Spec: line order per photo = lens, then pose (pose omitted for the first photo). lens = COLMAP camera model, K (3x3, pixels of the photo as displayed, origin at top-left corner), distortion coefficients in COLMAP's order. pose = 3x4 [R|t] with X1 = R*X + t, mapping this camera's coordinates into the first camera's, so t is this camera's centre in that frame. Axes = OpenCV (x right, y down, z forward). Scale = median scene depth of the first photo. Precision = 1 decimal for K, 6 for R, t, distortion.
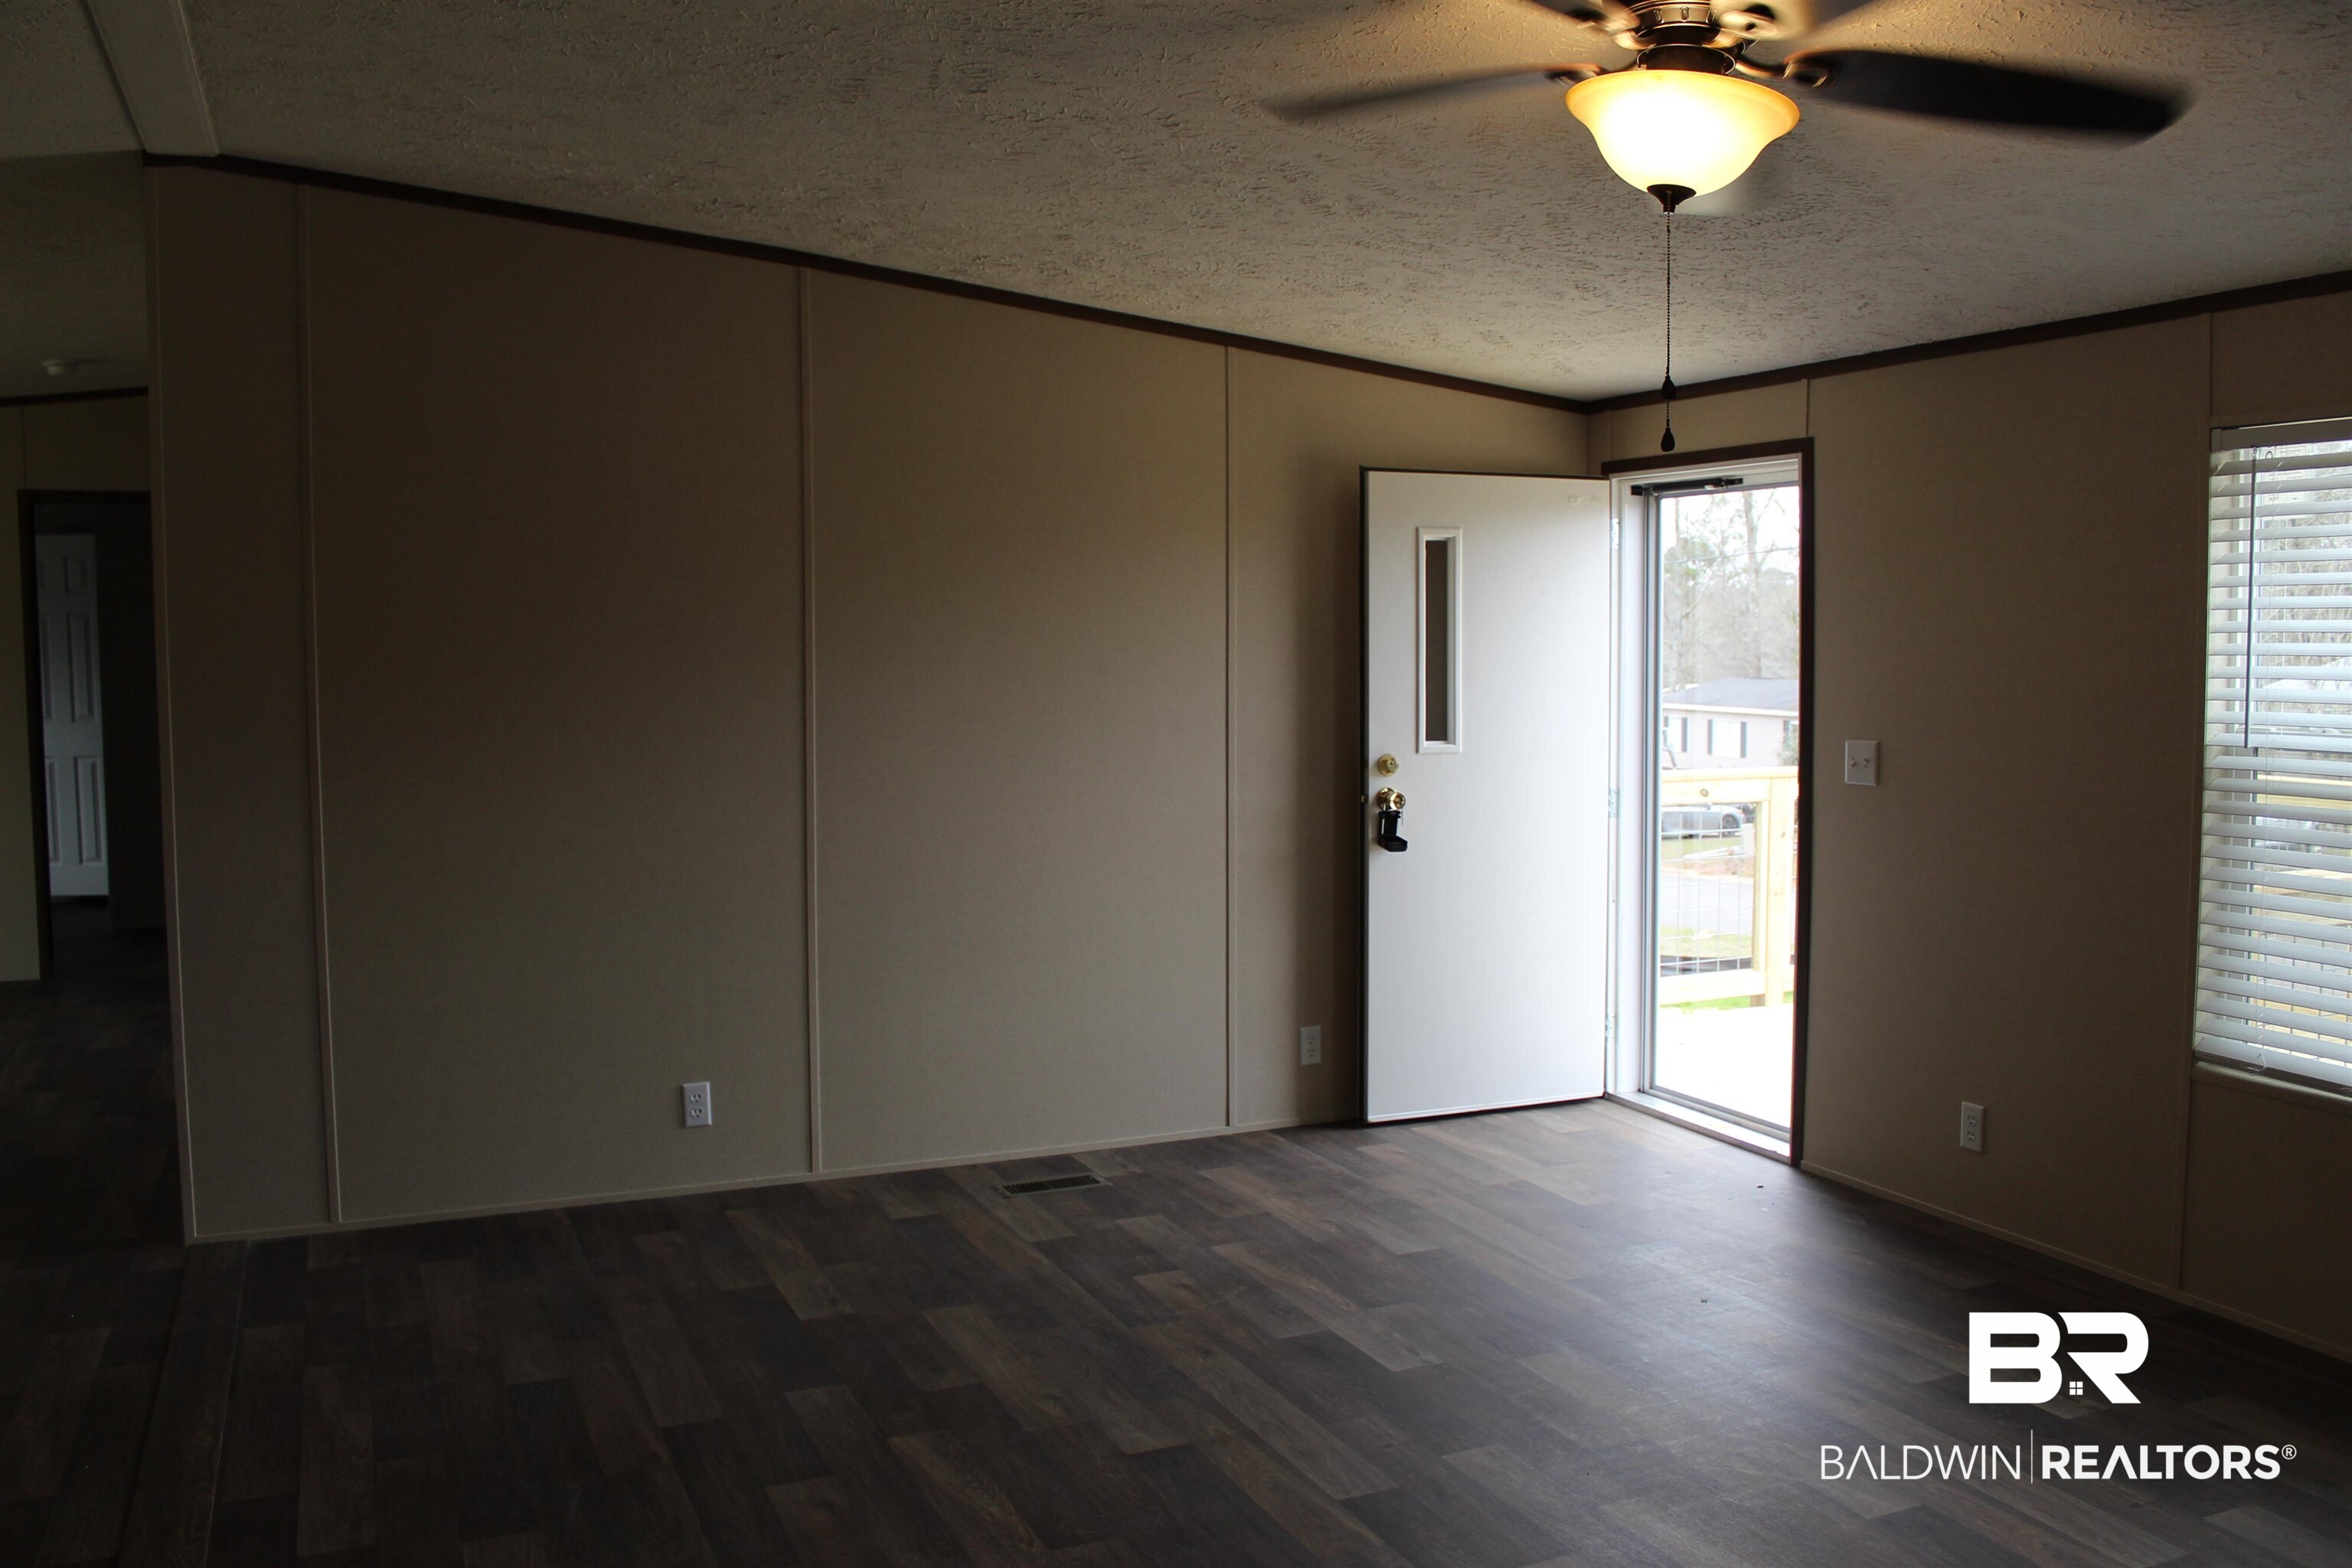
lens RADIAL K [[1970.5, 0, 1160.9], [0, 1970.5, 762.6], [0, 0, 1]] dist [-0.135413, 0.103379]
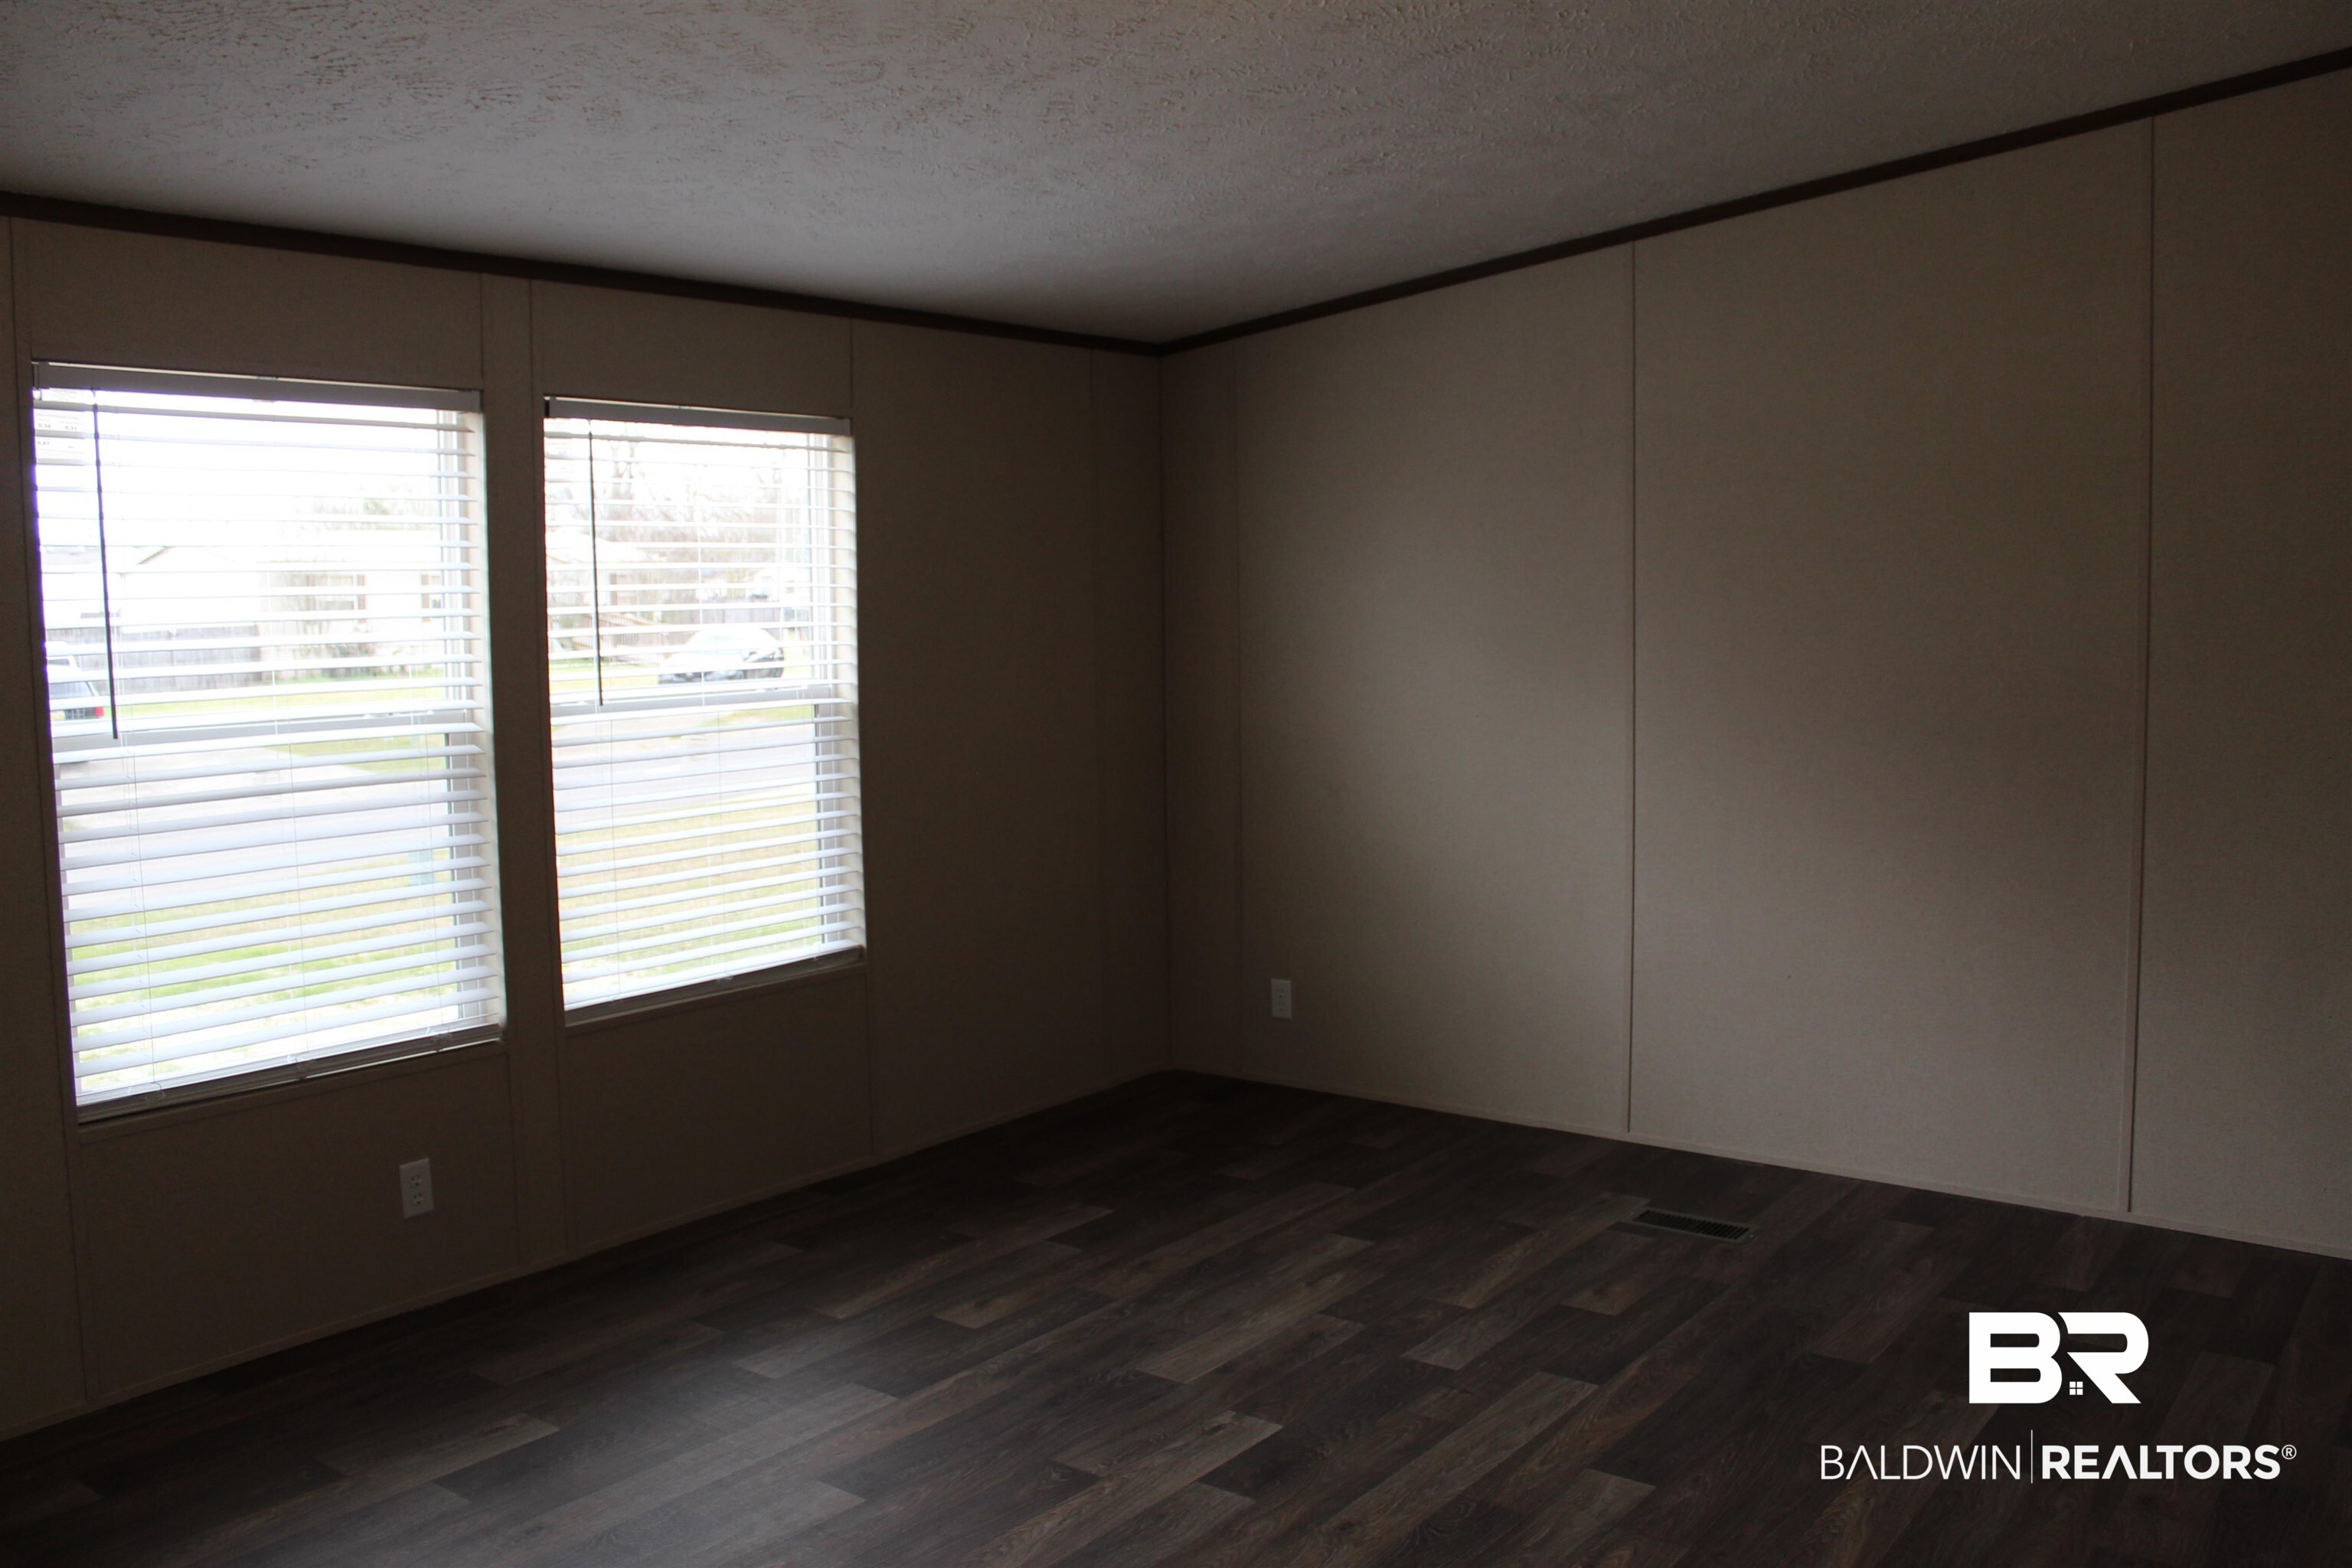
lens RADIAL K [[1970.5, 0, 1182.6], [0, 1970.5, 779.0], [0, 0, 1]] dist [-0.135413, 0.103379]
pose [[-0.508147, -0.063022, 0.858961, -0.585686], [0.073126, 0.990561, 0.115938, -0.075854], [-0.858160, 0.121726, -0.498742, 1.439873]]
